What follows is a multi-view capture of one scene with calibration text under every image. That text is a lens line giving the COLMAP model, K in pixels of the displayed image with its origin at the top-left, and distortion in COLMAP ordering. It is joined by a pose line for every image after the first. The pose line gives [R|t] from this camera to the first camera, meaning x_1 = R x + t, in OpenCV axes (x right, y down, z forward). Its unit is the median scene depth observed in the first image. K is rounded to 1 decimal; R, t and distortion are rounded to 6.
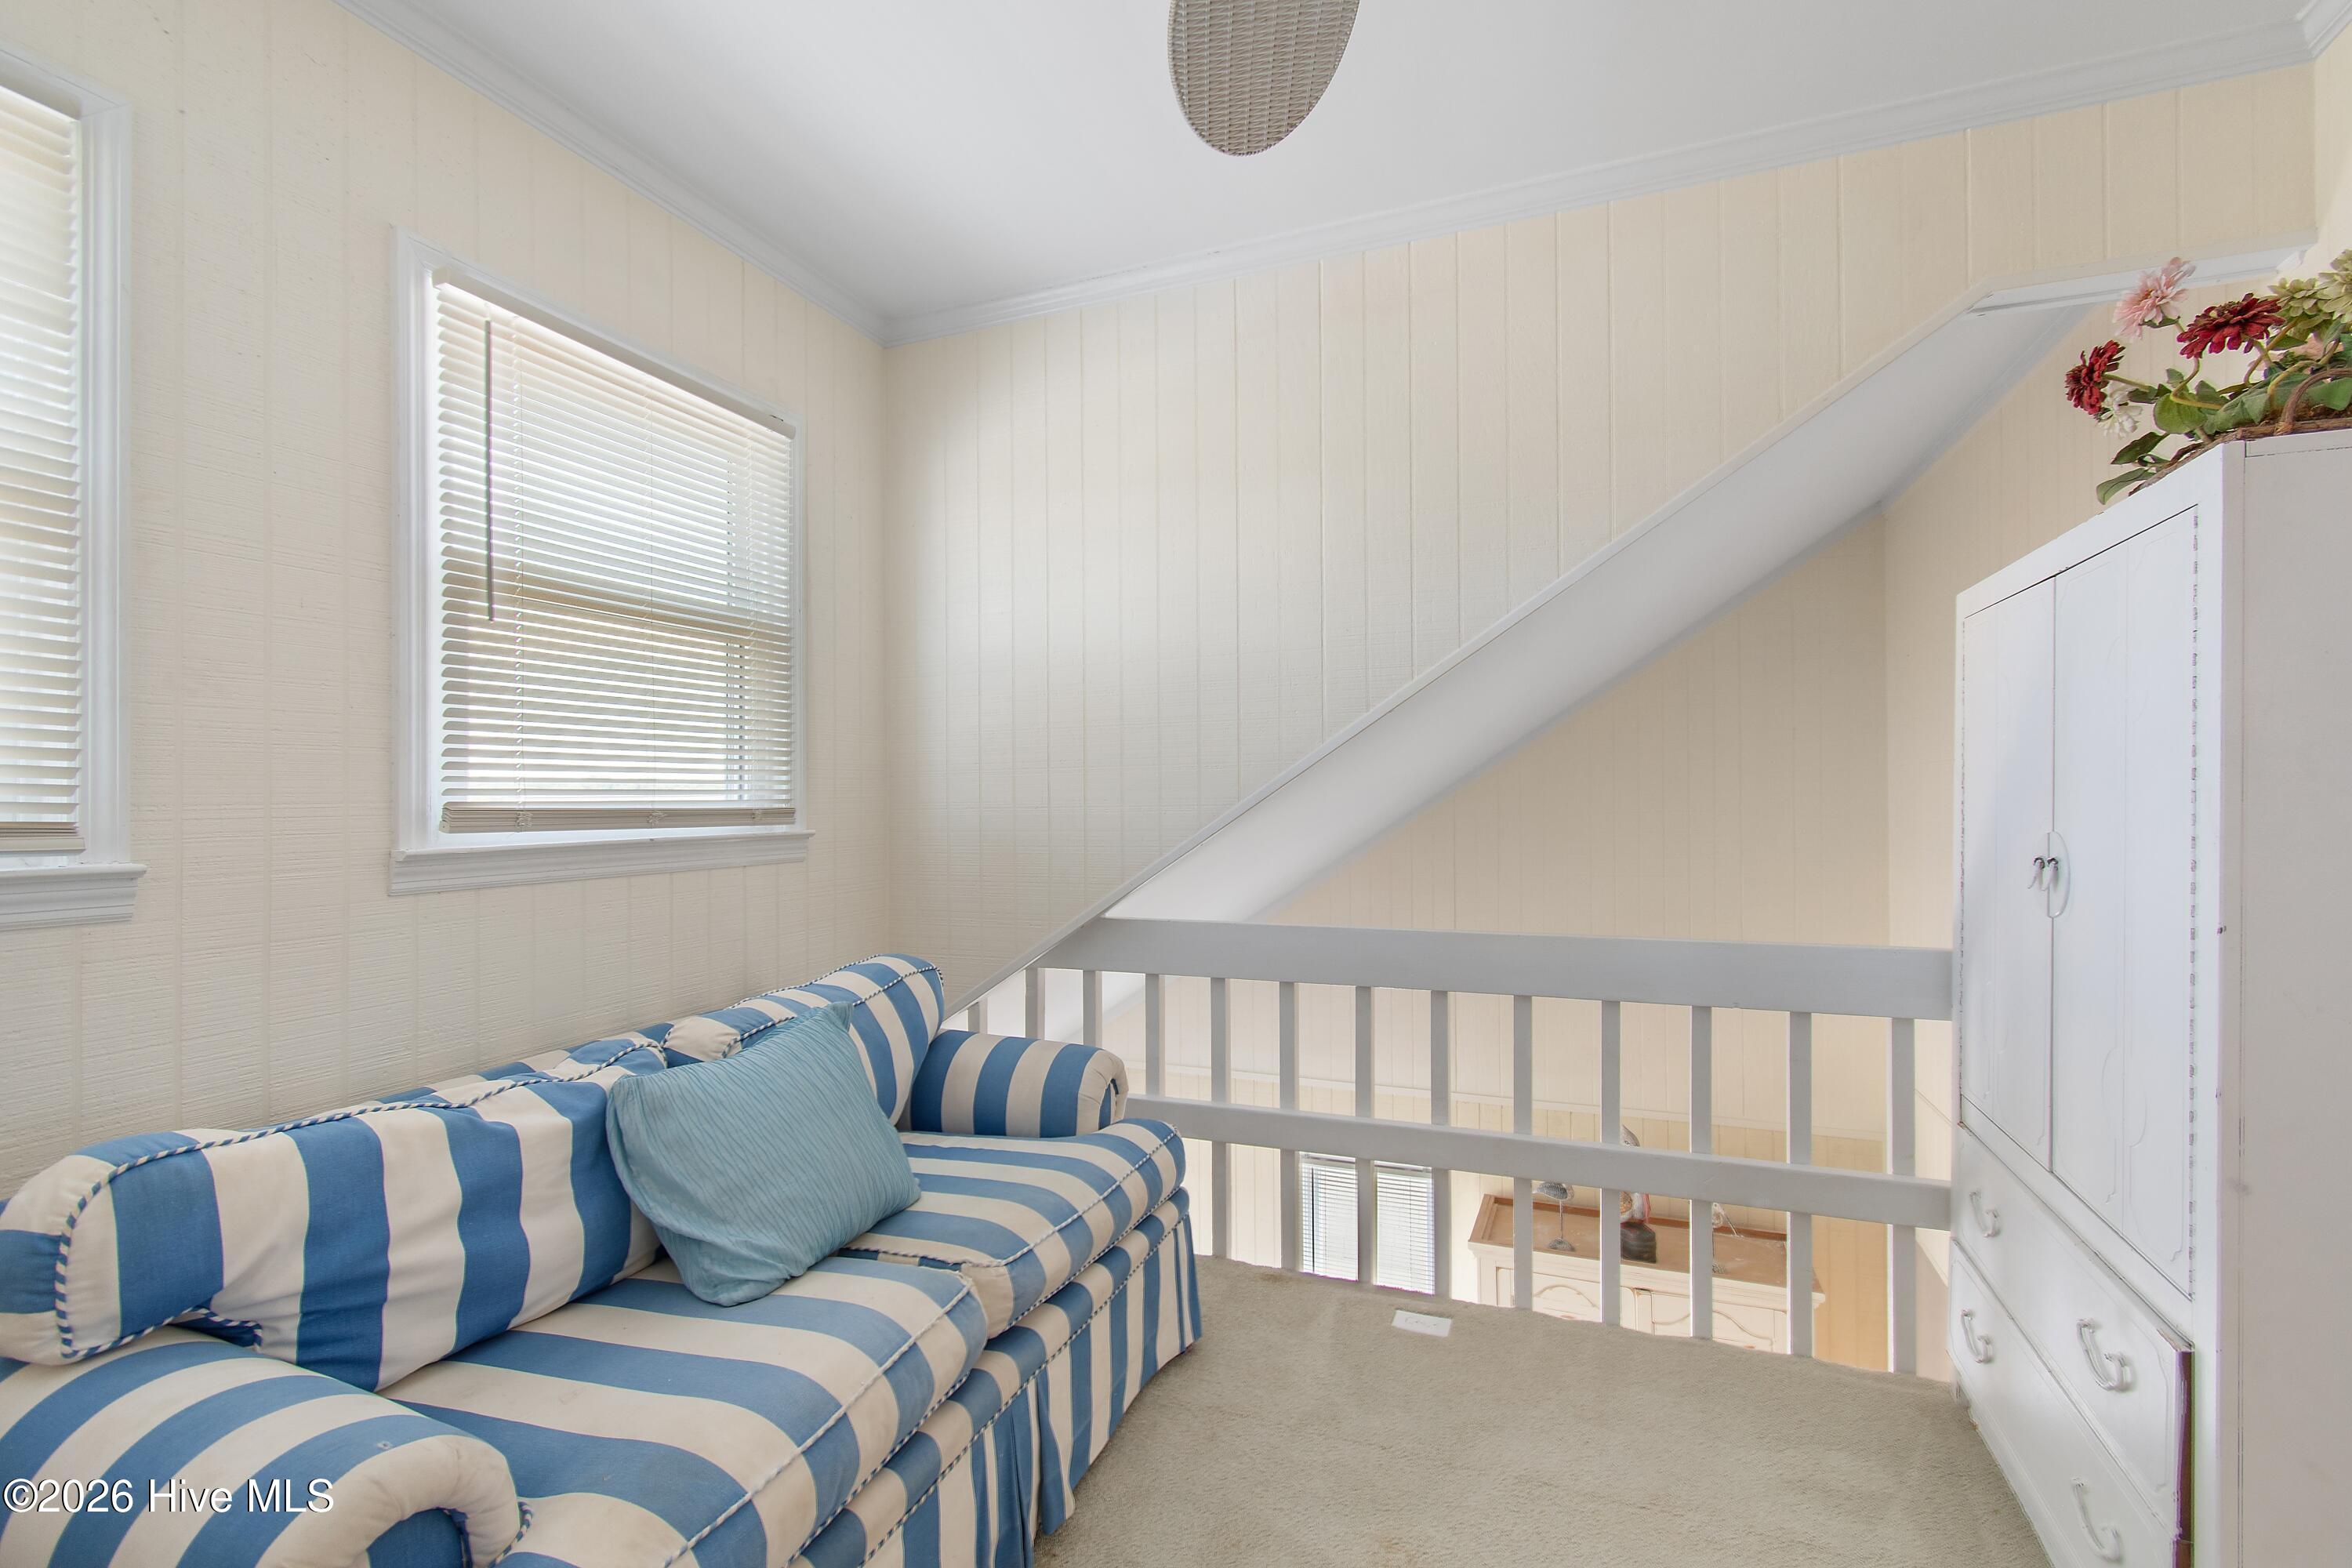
lens RADIAL K [[1061.8, 0, 1199.7], [0, 1061.8, 791.8], [0, 0, 1]] dist [-0.000463, -0.000175]
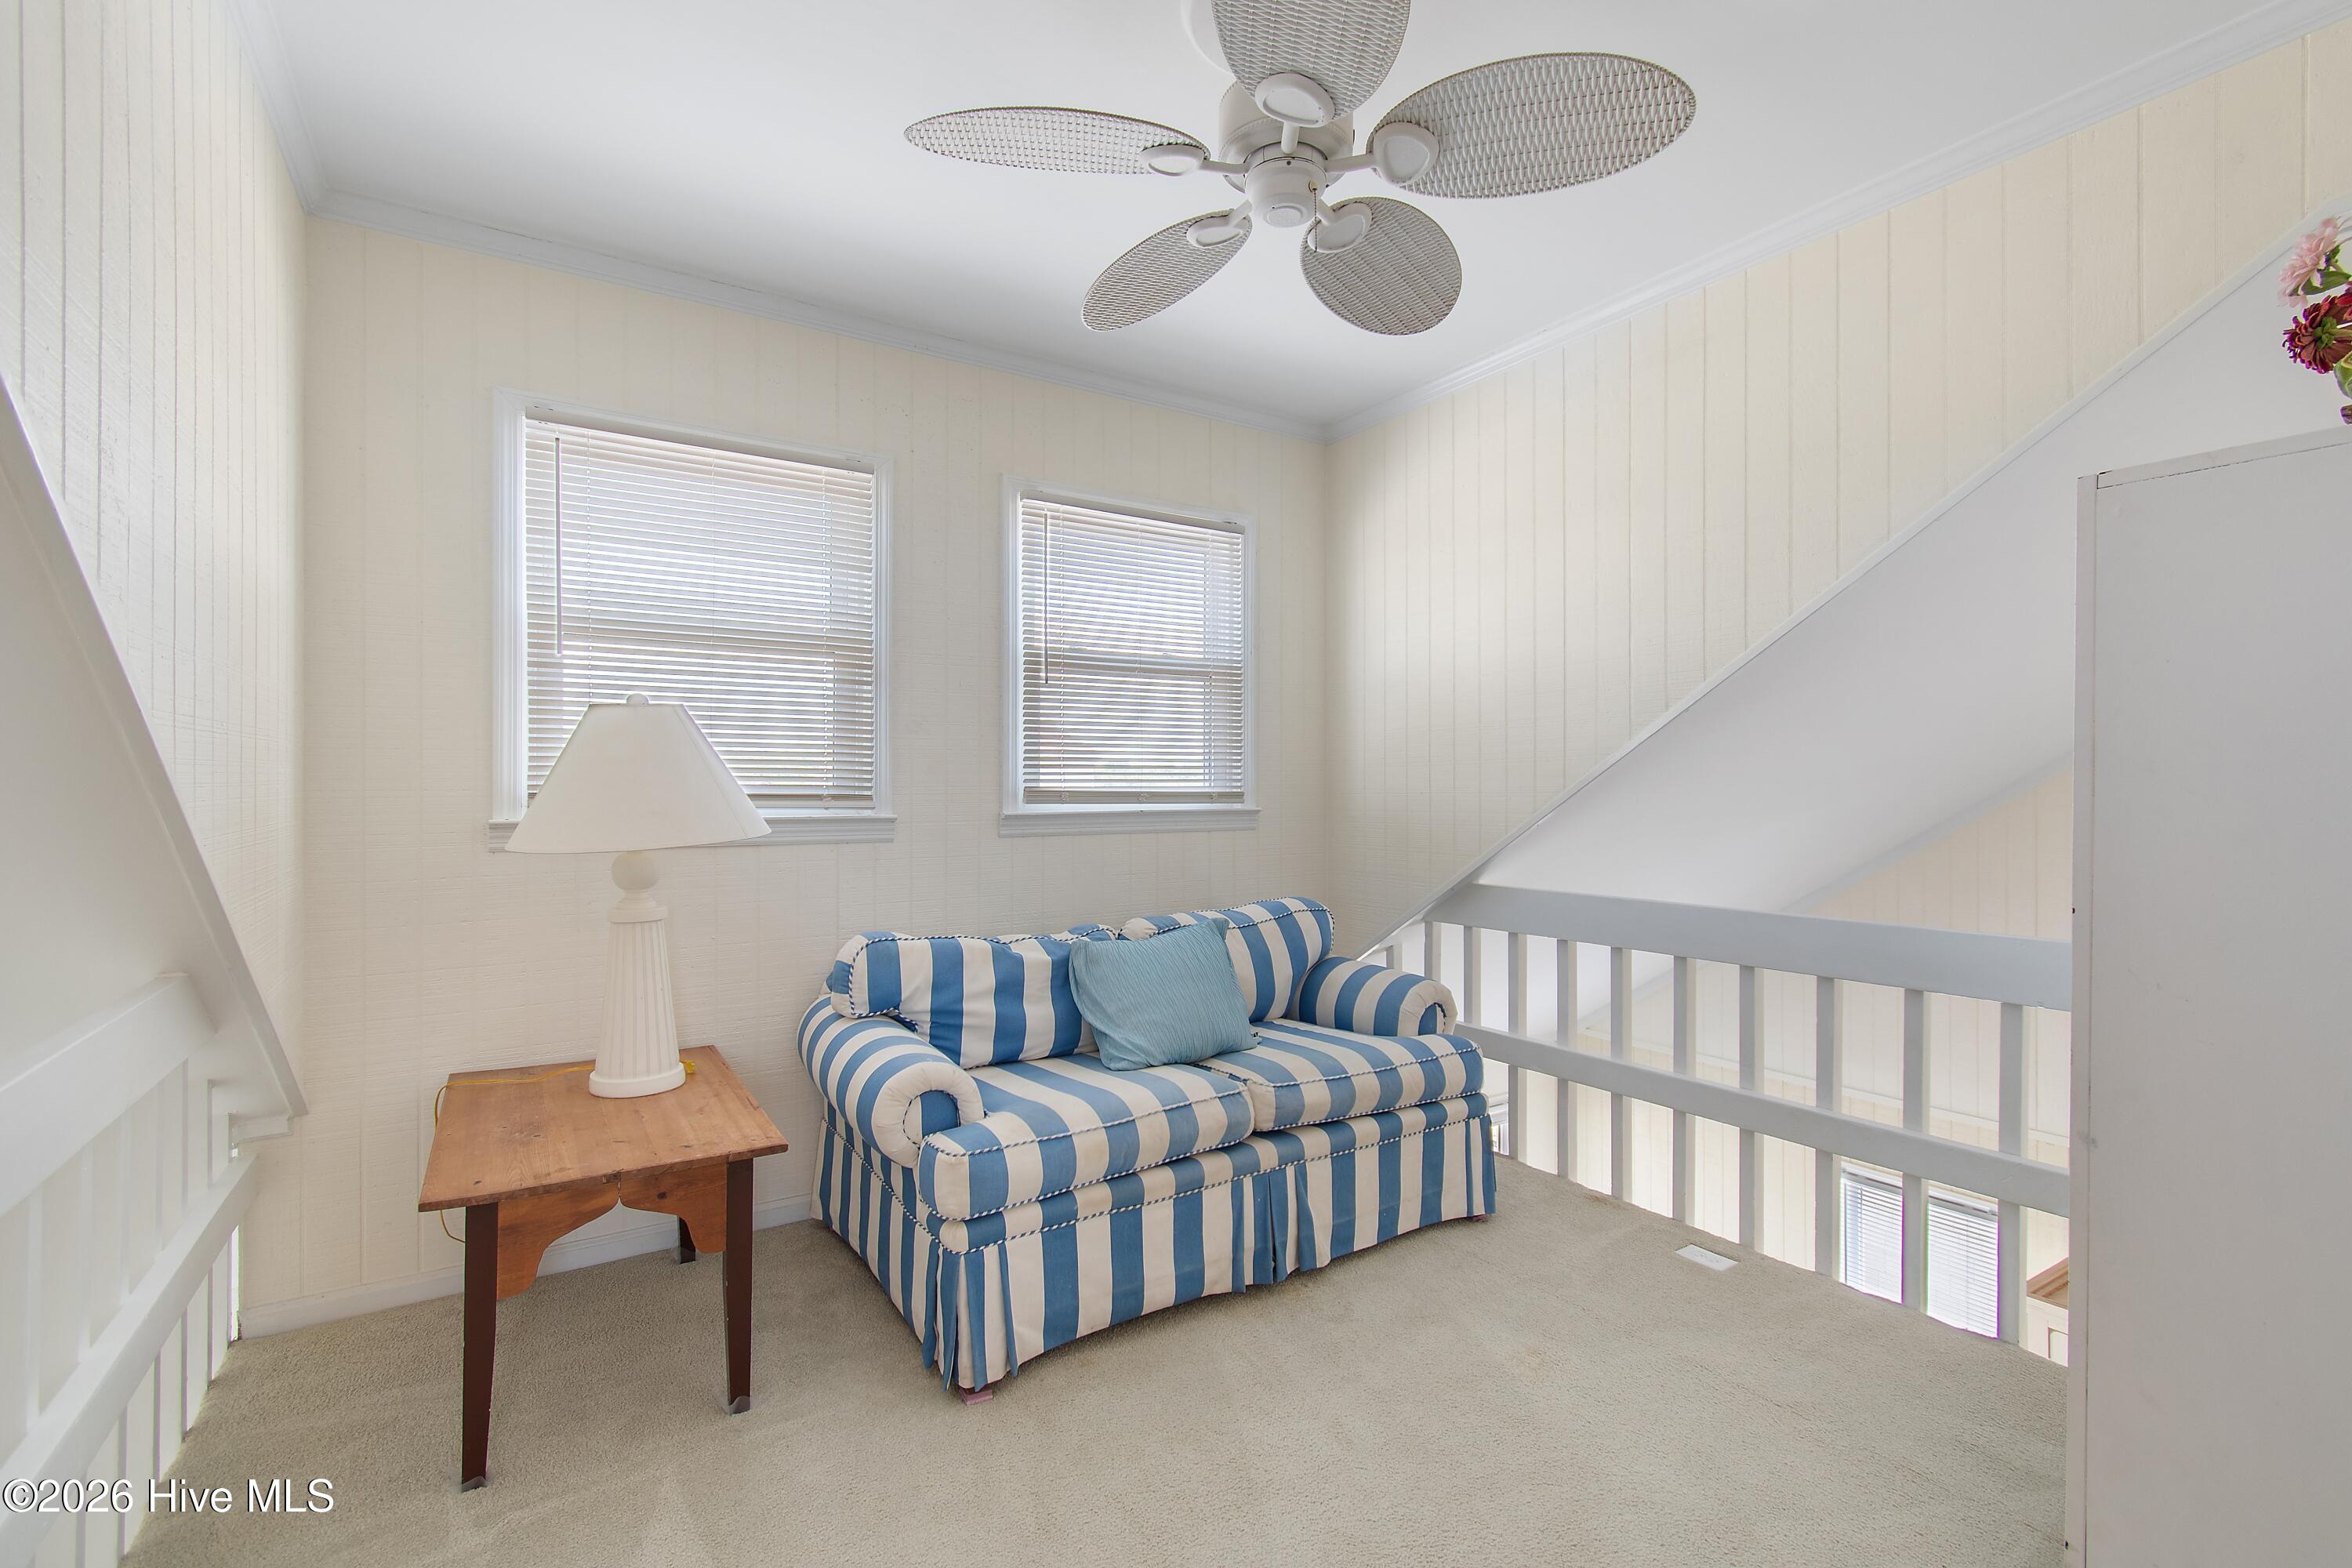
lens RADIAL K [[1046.5, 0, 1178.2], [0, 1046.5, 780.7], [0, 0, 1]] dist [0.000193, -0.000370]
pose [[0.811281, 0.002367, -0.584651, 0.538467], [-0.000659, 0.999995, 0.003135, -0.006106], [0.584656, -0.002159, 0.811279, -0.290882]]
